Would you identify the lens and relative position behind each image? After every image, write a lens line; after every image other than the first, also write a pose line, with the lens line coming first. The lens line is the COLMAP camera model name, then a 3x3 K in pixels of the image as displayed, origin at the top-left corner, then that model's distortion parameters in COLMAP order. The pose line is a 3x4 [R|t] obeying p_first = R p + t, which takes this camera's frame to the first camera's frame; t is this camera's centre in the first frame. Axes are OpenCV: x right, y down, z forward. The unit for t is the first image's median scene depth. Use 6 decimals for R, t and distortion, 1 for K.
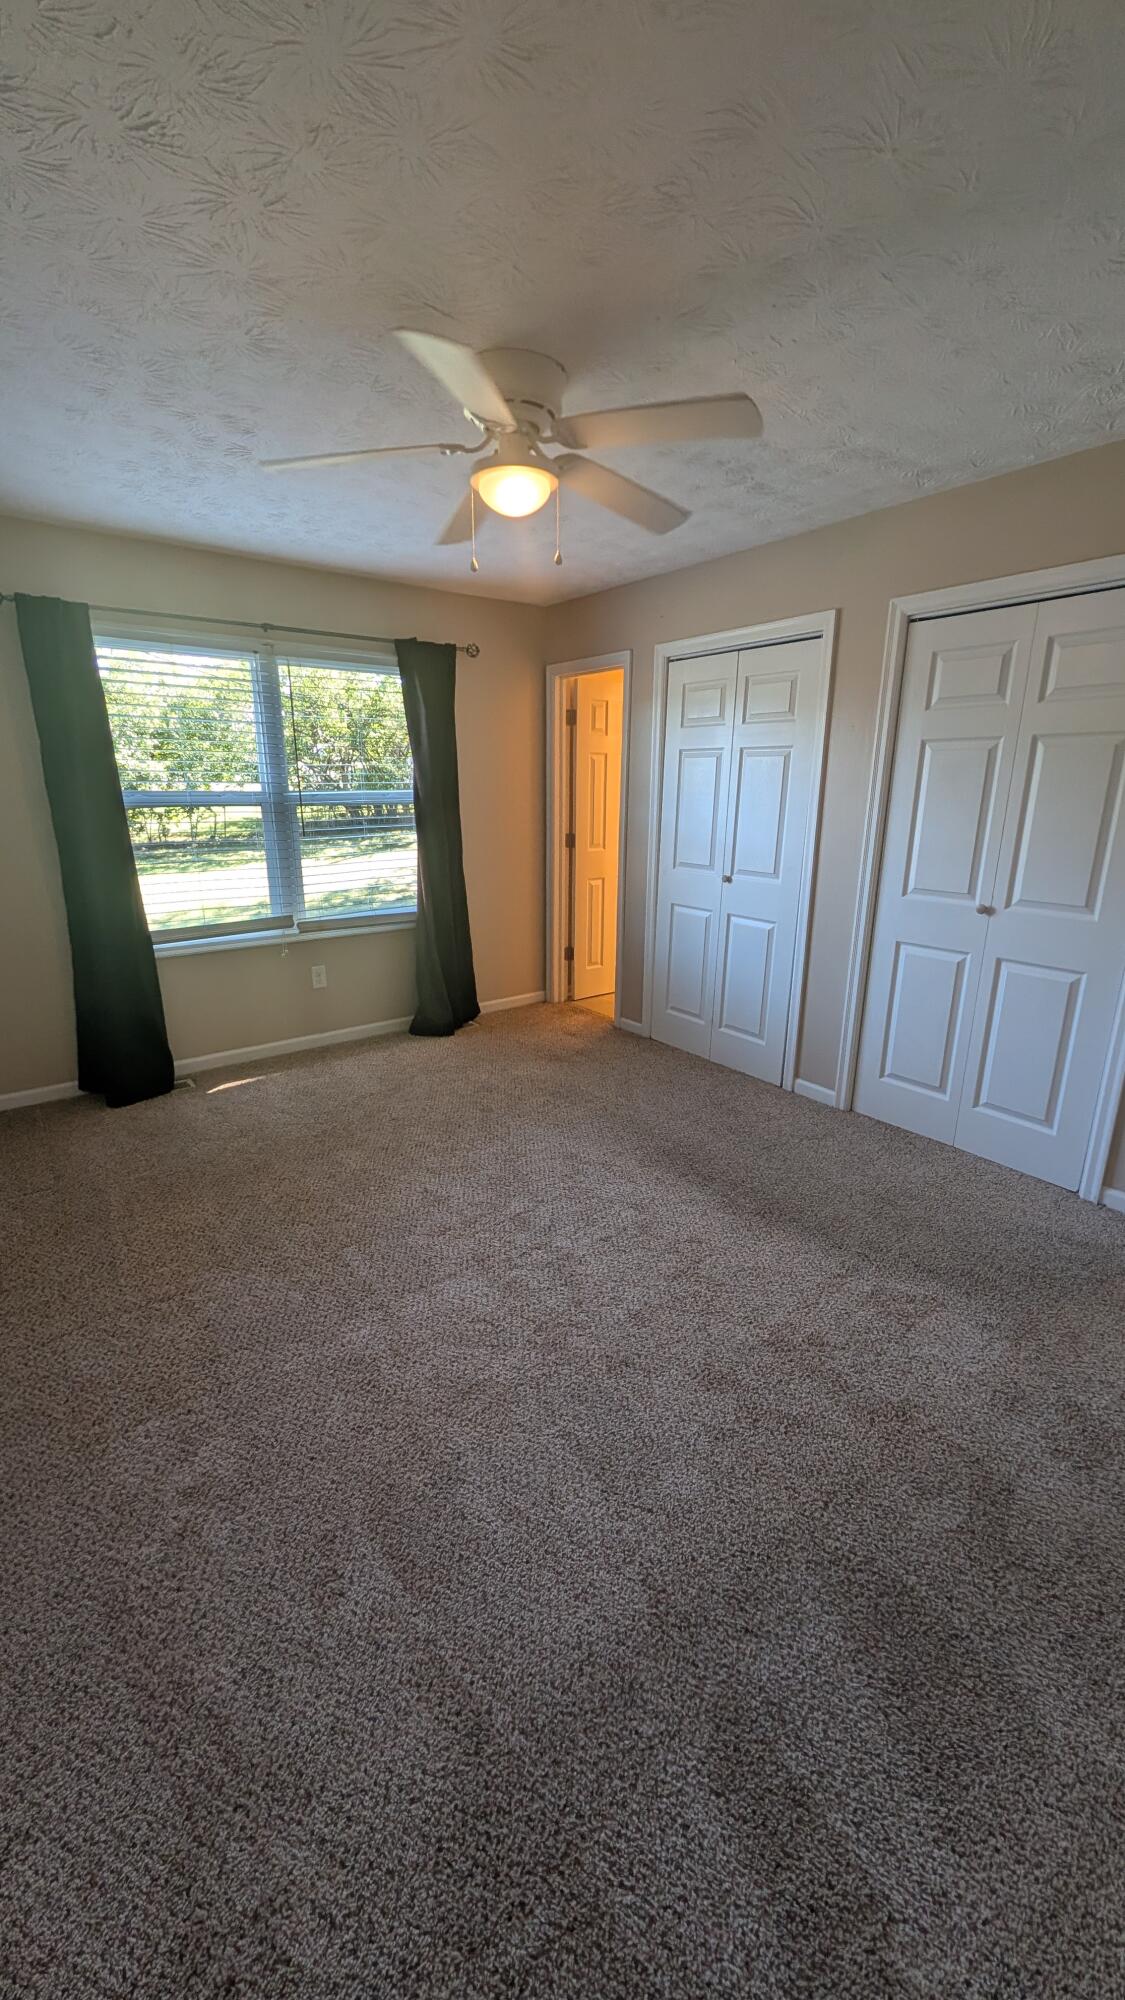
lens RADIAL K [[764.4, 0, 555.3], [0, 764.4, 998.5], [0, 0, 1]] dist [0.000148, 0.000031]
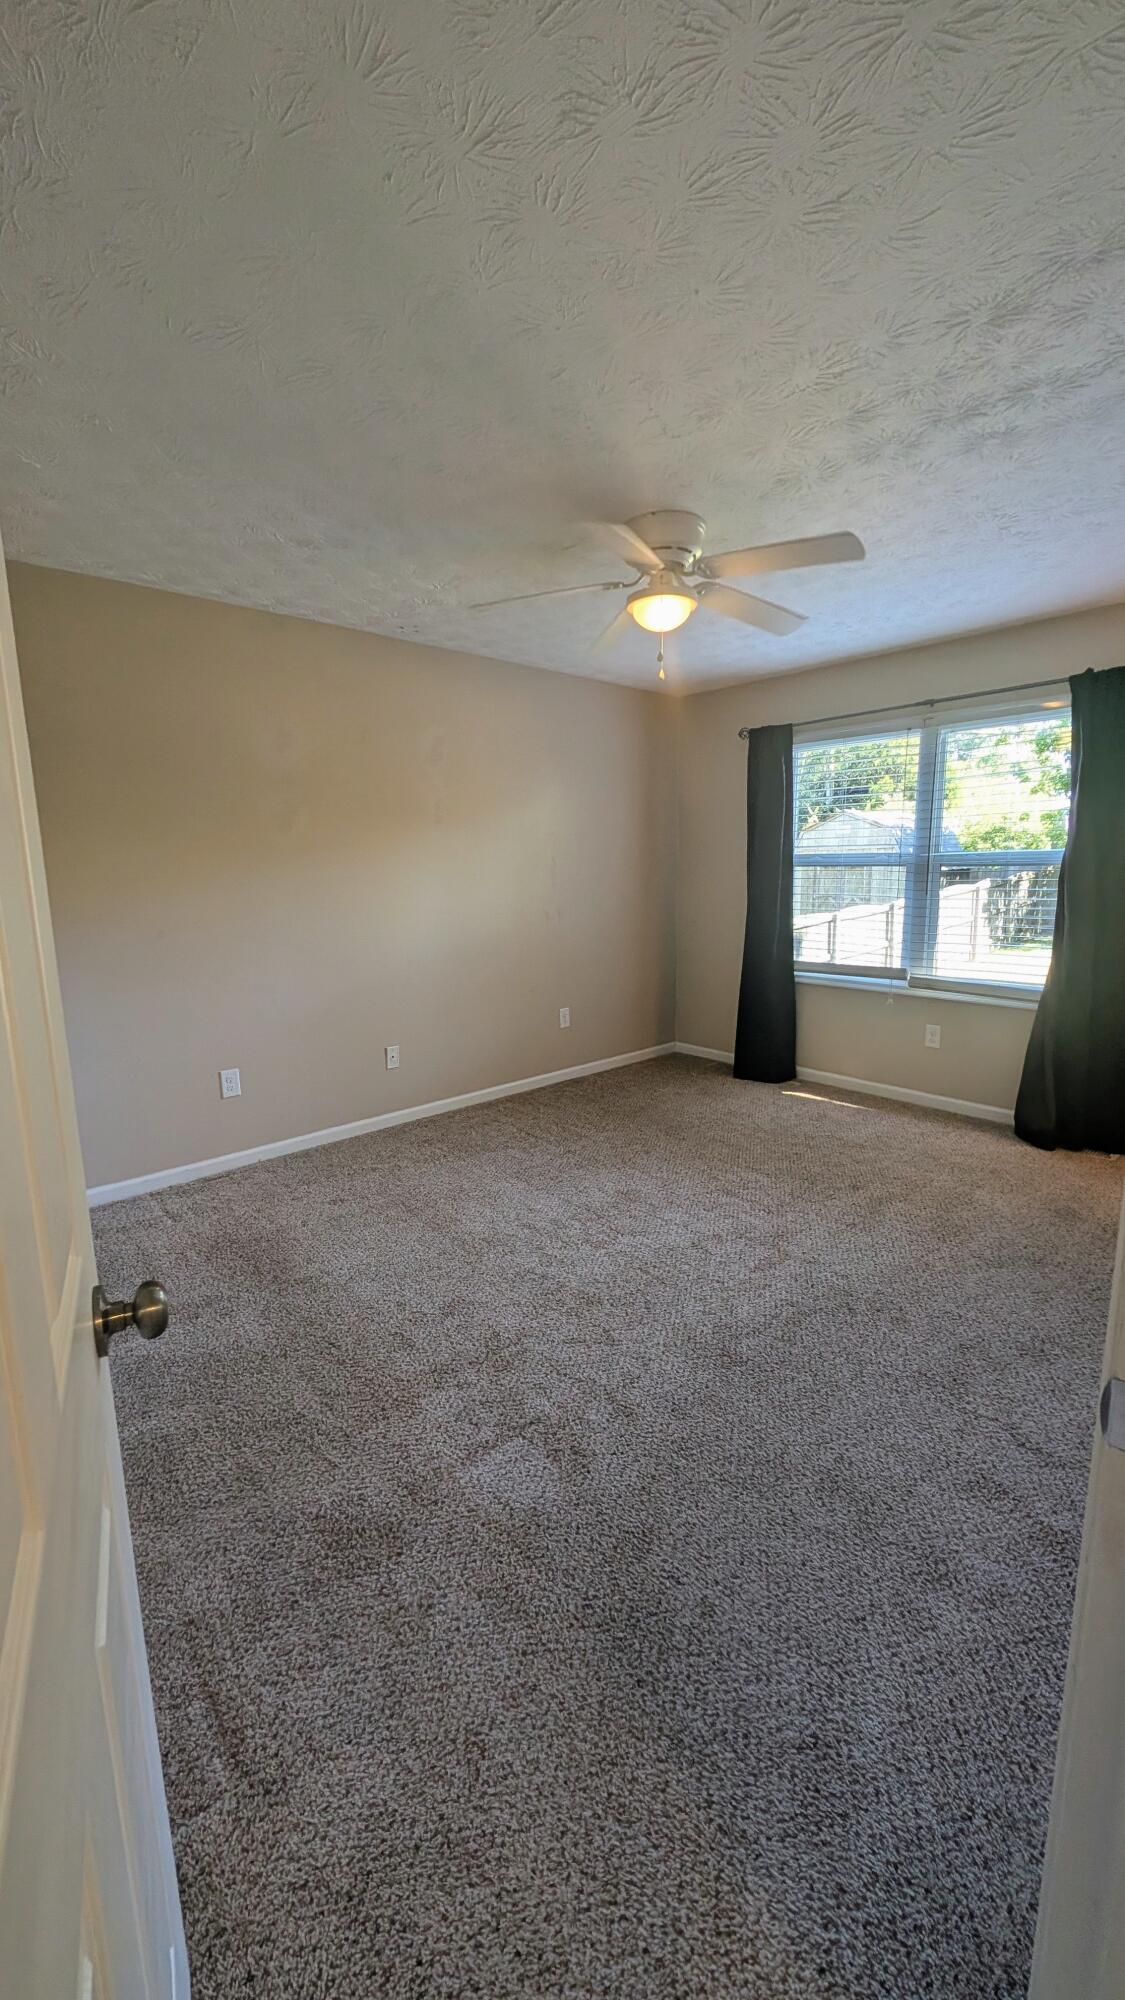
lens RADIAL K [[764.4, 0, 555.3], [0, 764.4, 998.5], [0, 0, 1]] dist [0.000148, 0.000031]
pose [[0.085923, 0.170043, -0.981684, 0.704074], [-0.253412, 0.956652, 0.143527, -0.107089], [0.963535, 0.236438, 0.125289, 0.451691]]
